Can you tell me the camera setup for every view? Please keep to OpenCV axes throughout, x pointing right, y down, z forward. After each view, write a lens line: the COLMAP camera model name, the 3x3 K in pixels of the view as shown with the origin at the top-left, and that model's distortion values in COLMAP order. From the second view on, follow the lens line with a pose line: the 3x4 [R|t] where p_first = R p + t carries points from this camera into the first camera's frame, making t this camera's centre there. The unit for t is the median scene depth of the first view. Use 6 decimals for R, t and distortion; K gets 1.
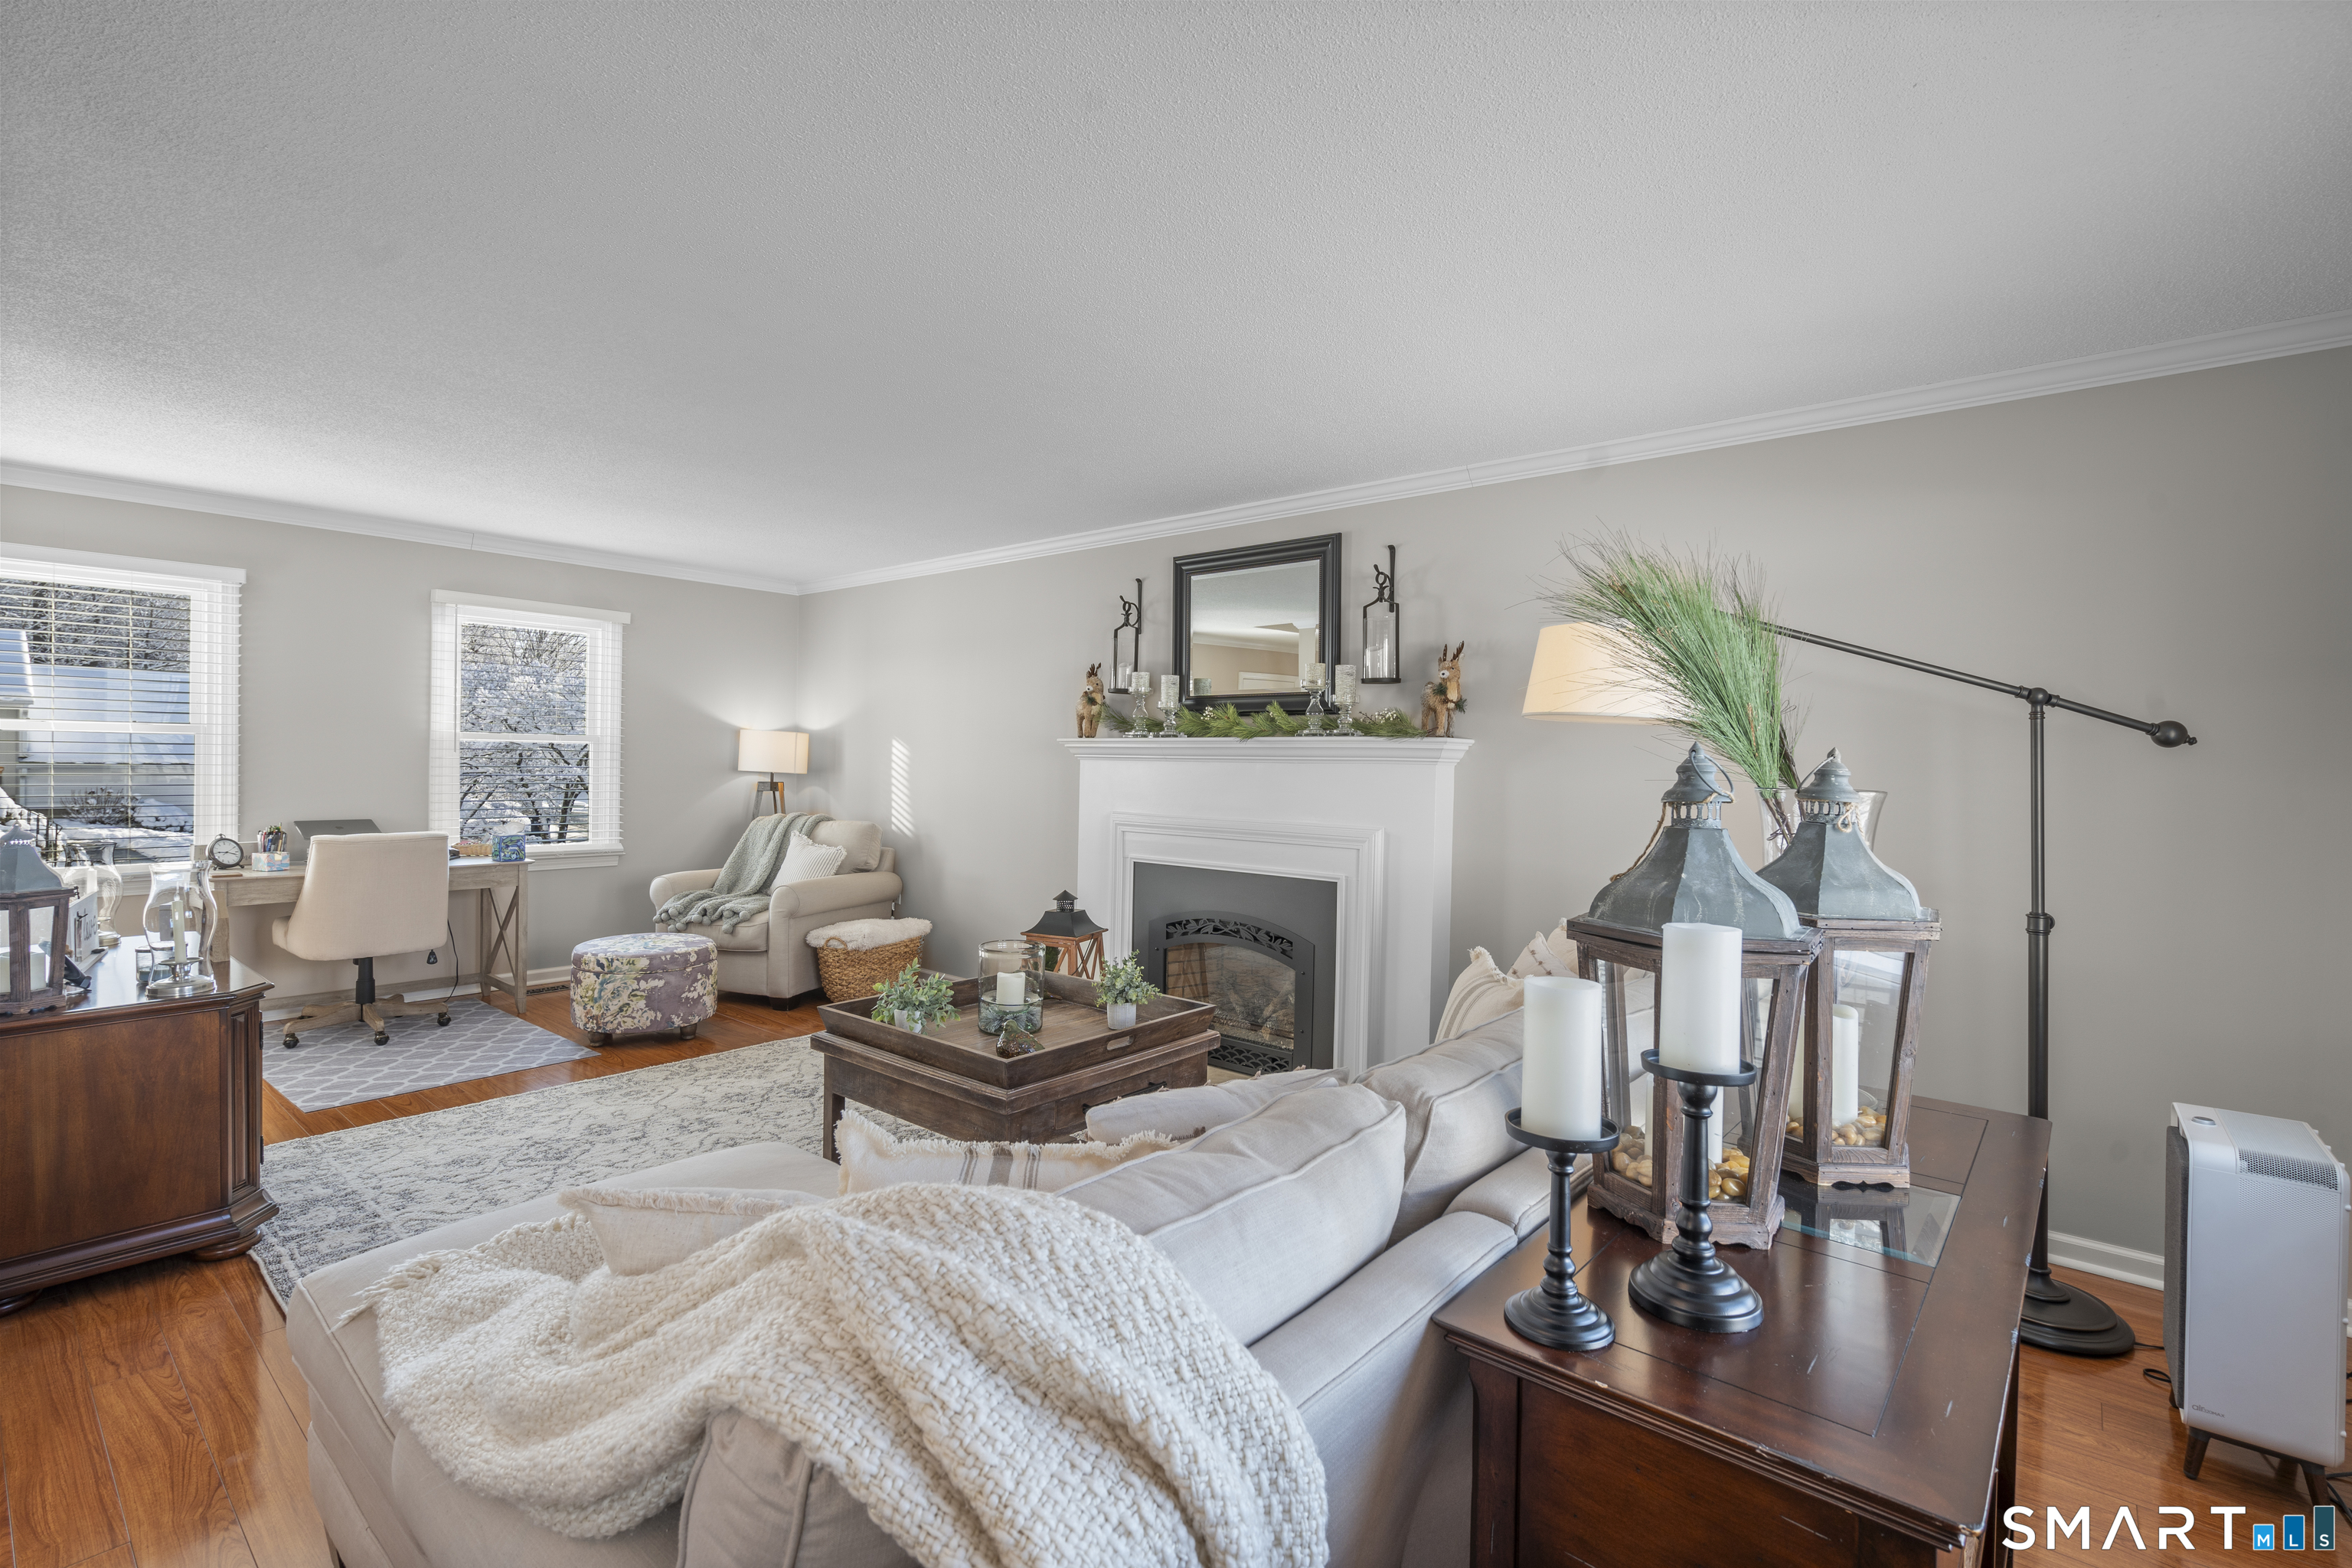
lens RADIAL K [[1072.5, 0, 1172.9], [0, 1072.5, 773.4], [0, 0, 1]] dist [0.002900, 0.000745]
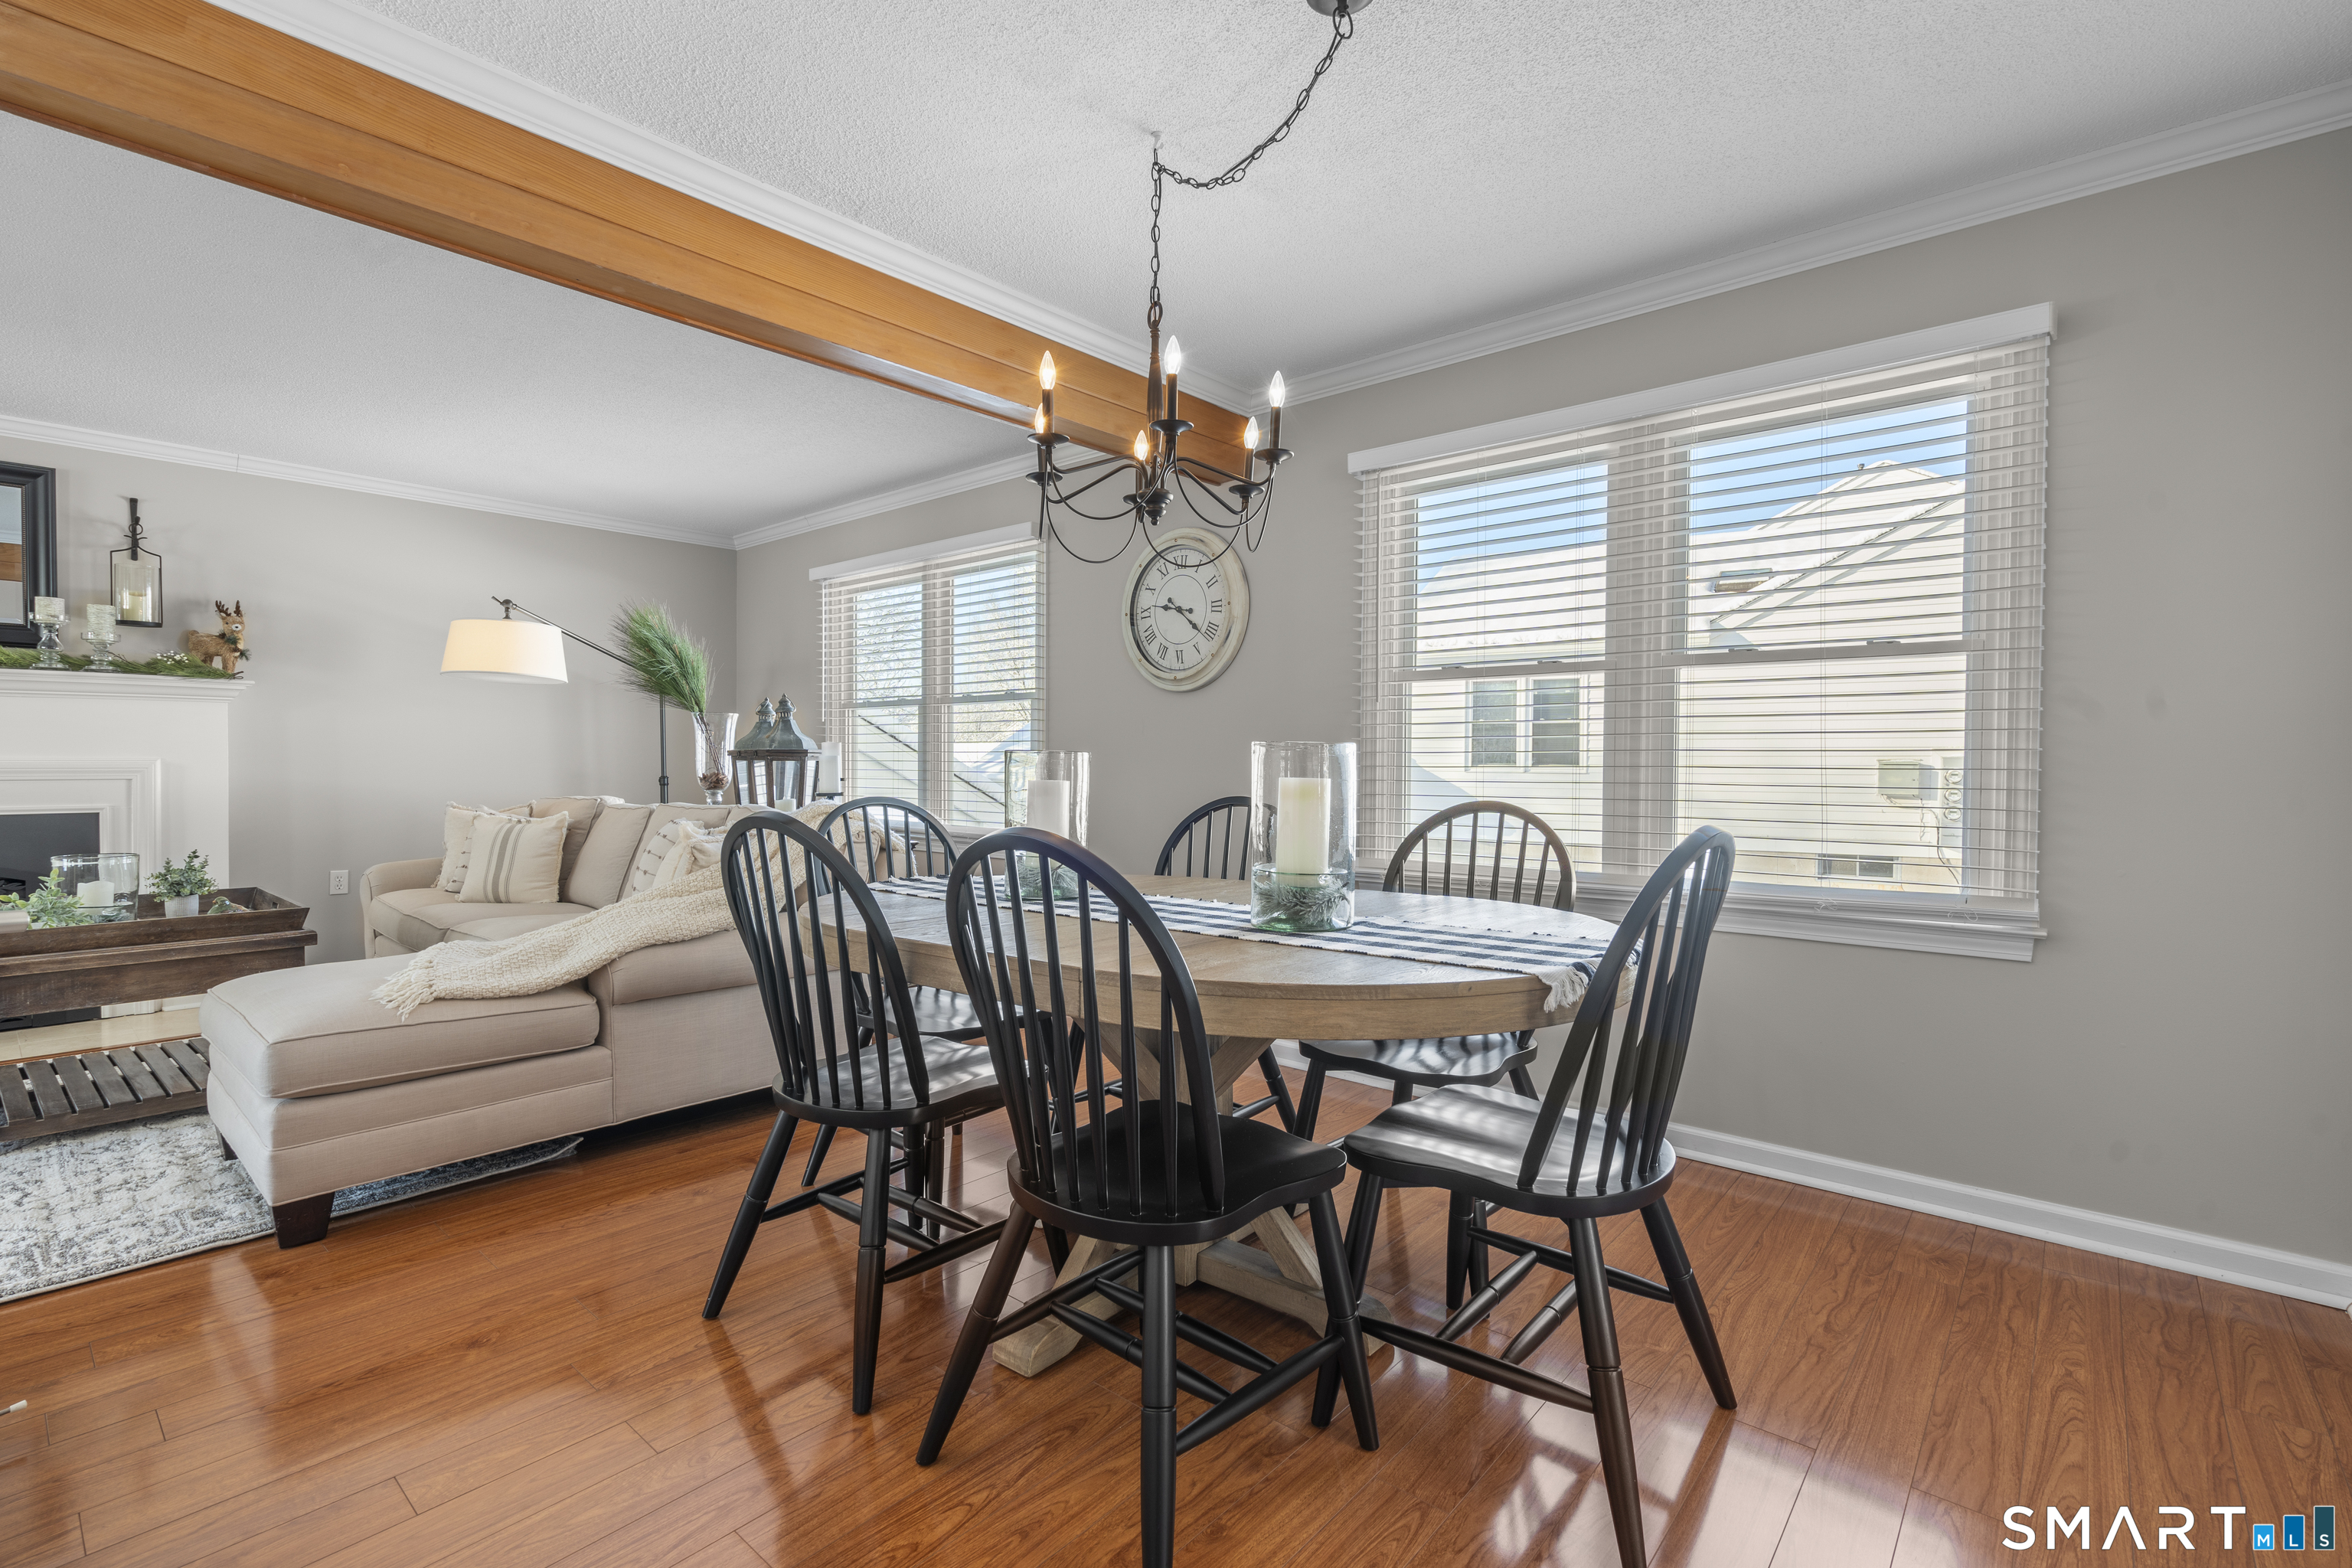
lens RADIAL K [[1057.1, 0, 1175.8], [0, 1057.1, 772.8], [0, 0, 1]] dist [-0.002868, 0.001388]
pose [[0.018036, -0.031082, 0.999354, -0.848070], [0.007432, 0.999493, 0.030952, 0.038380], [-0.999810, 0.006869, 0.018258, -0.068014]]
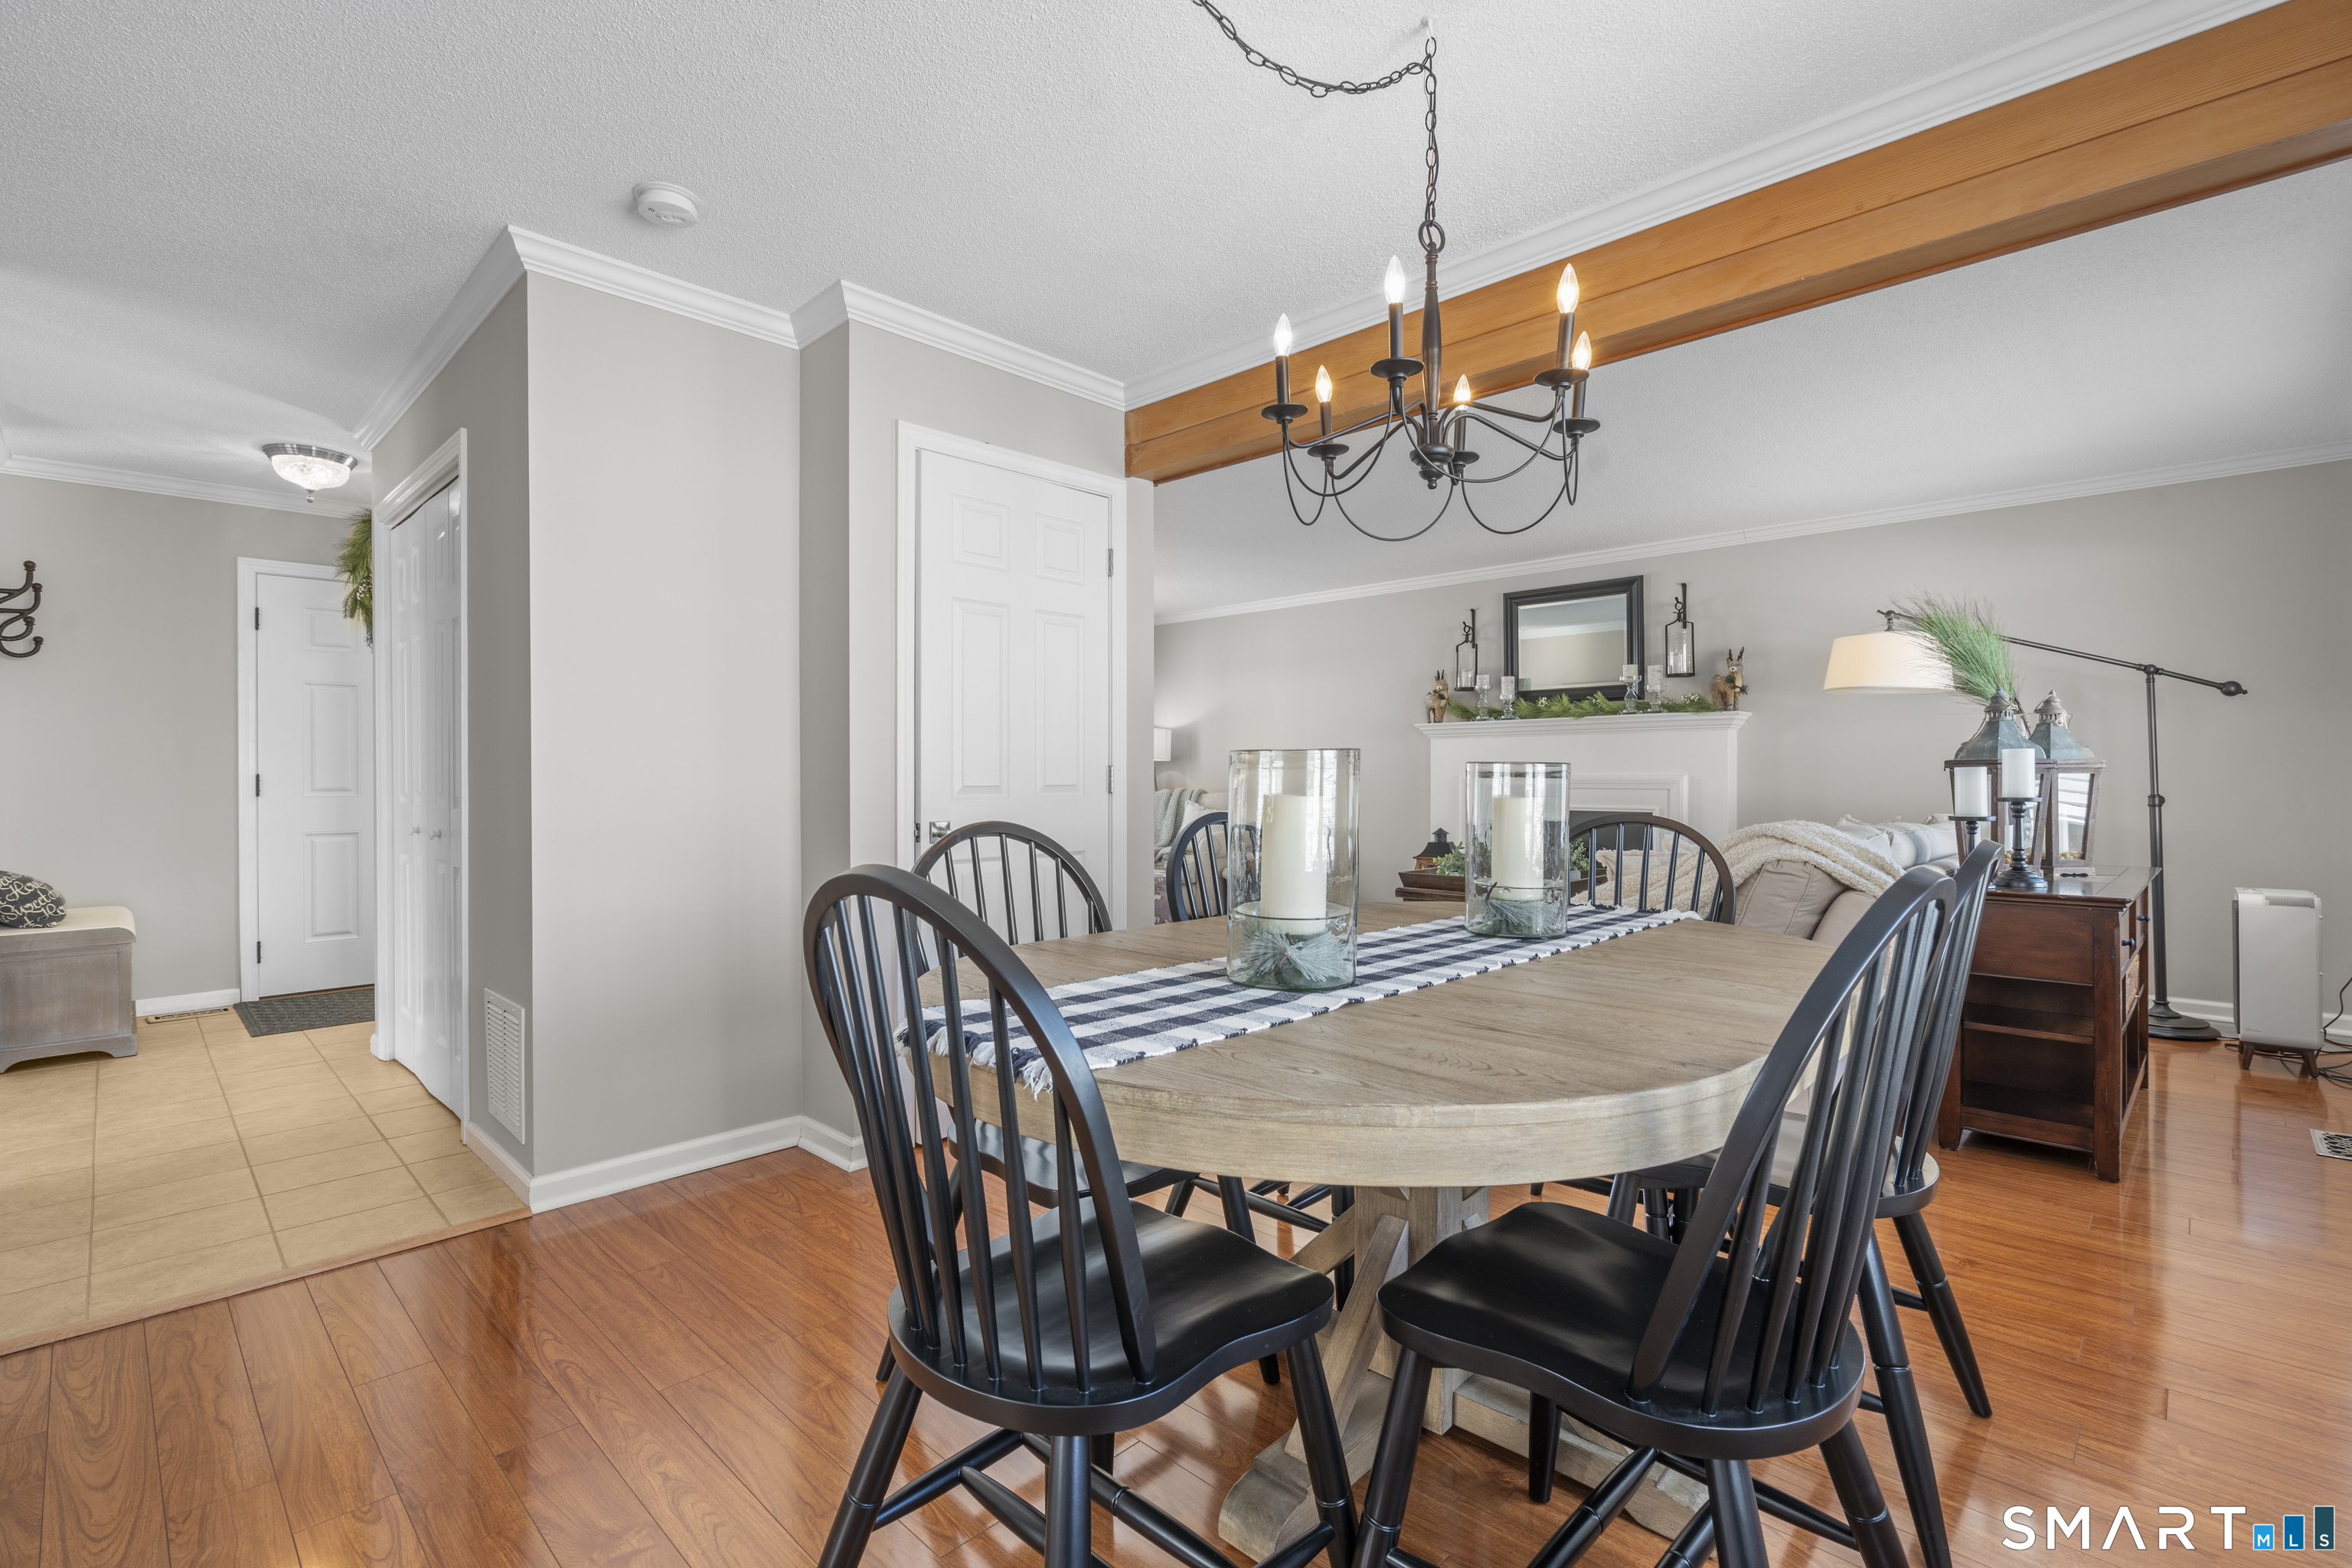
lens RADIAL K [[1057.1, 0, 1175.8], [0, 1057.1, 772.8], [0, 0, 1]] dist [-0.002868, 0.001388]
pose [[0.996954, -0.020702, -0.075194, -0.386051], [0.019808, 0.999724, -0.012622, 0.051763], [0.075434, 0.011094, 0.997089, -0.492676]]
